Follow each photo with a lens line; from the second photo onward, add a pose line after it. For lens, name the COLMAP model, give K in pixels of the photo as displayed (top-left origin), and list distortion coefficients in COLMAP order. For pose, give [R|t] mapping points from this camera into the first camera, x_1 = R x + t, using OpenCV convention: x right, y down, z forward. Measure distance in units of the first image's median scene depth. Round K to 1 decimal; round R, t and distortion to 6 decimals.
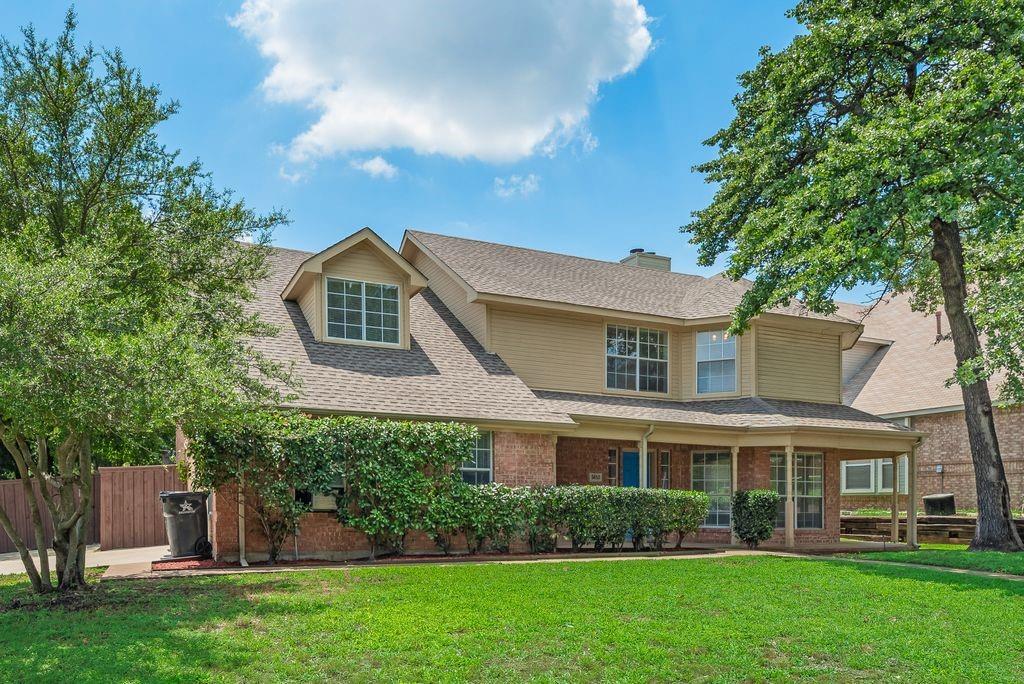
lens RADIAL K [[665.8, 0, 512.0], [0, 665.8, 342.0], [0, 0, 1]] dist [-0.005979, -0.002283]
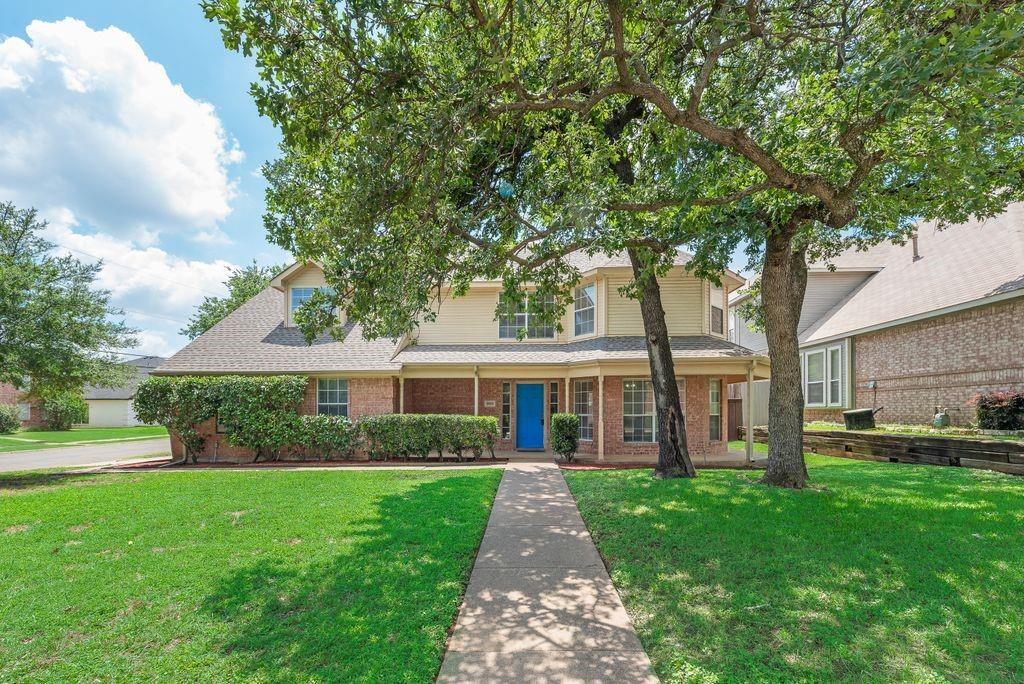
lens RADIAL K [[414.2, 0, 512.0], [0, 414.2, 342.0], [0, 0, 1]] dist [-0.002379, -0.000585]
pose [[0.915103, -0.081050, -0.394990, 0.500179], [0.108680, 0.992915, 0.048047, 0.038960], [0.388297, -0.086895, 0.917428, 0.235859]]
